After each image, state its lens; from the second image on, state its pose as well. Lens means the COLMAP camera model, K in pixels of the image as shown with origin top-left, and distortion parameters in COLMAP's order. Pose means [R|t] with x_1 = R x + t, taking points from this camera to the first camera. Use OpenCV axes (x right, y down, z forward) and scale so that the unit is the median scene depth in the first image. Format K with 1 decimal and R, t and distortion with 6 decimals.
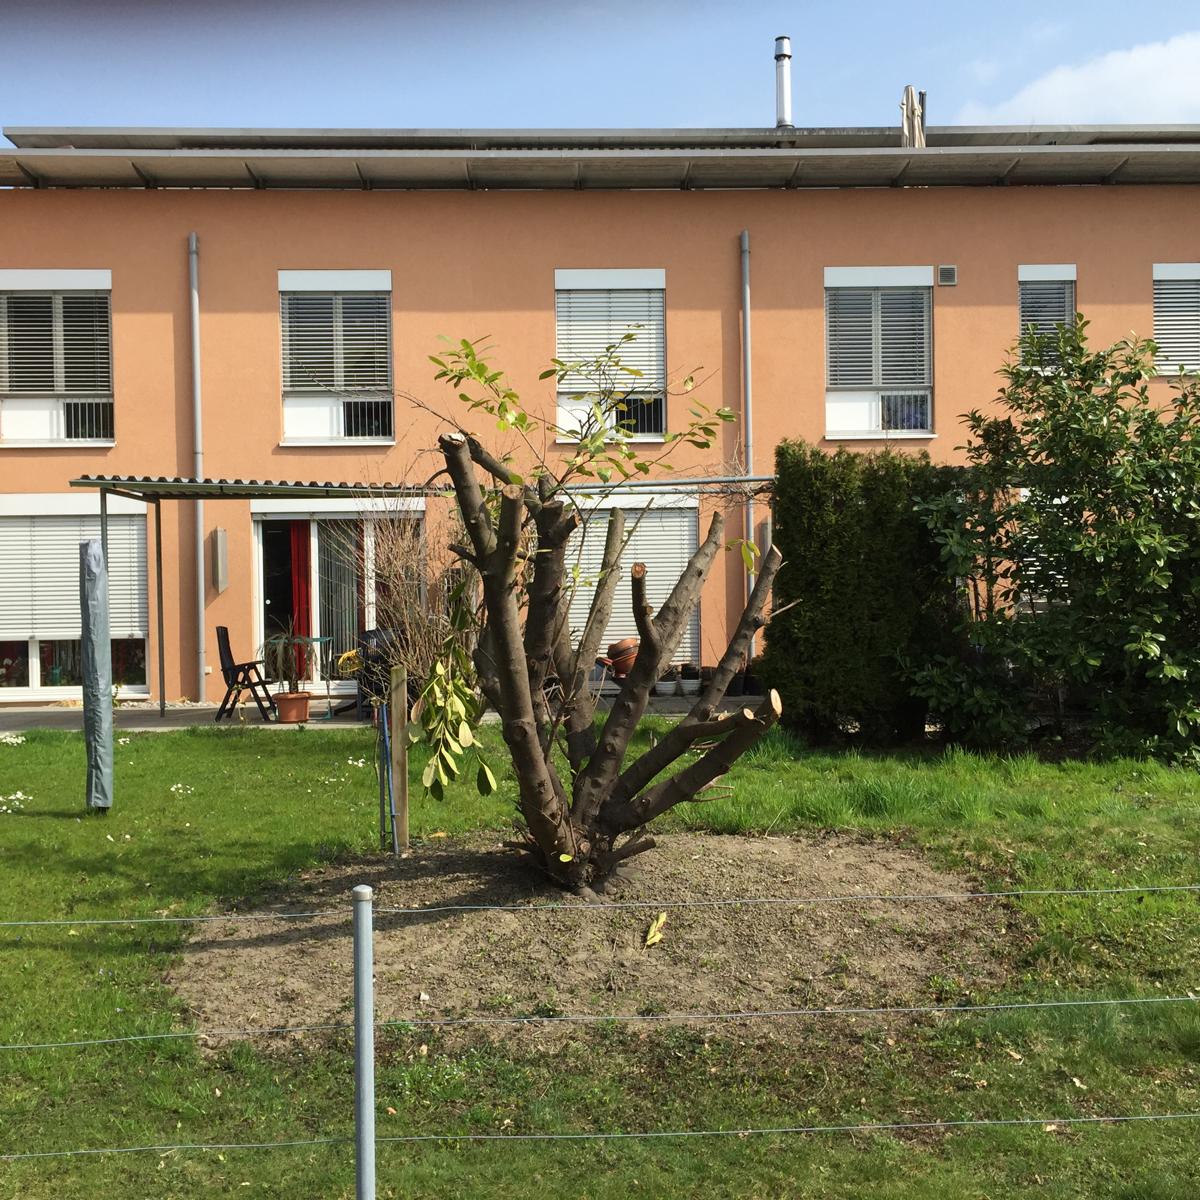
lens RADIAL K [[1566.3, 0, 600.0], [0, 1566.3, 600.0], [0, 0, 1]] dist [0.074035, -0.017212]
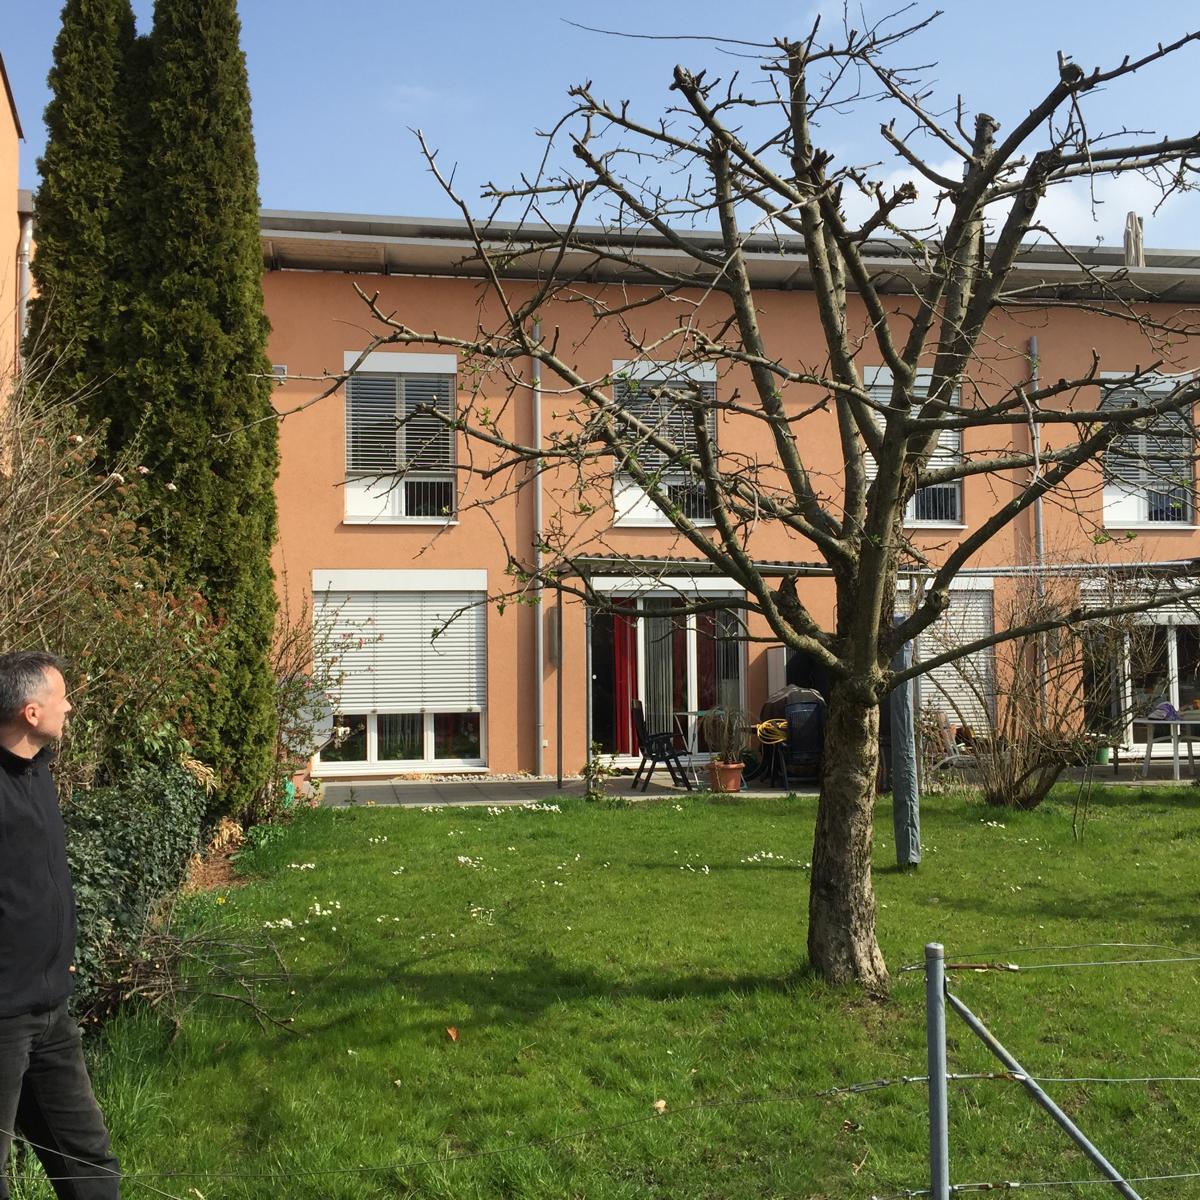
lens RADIAL K [[1573.3, 0, 599.9], [0, 1573.3, 574.6], [0, 0, 1]] dist [0.064693, -0.012518]
pose [[0.988457, 0.013995, 0.150852, -0.364627], [-0.003463, 0.997551, -0.069855, 0.006269], [-0.151460, 0.068526, 0.986085, -0.020015]]
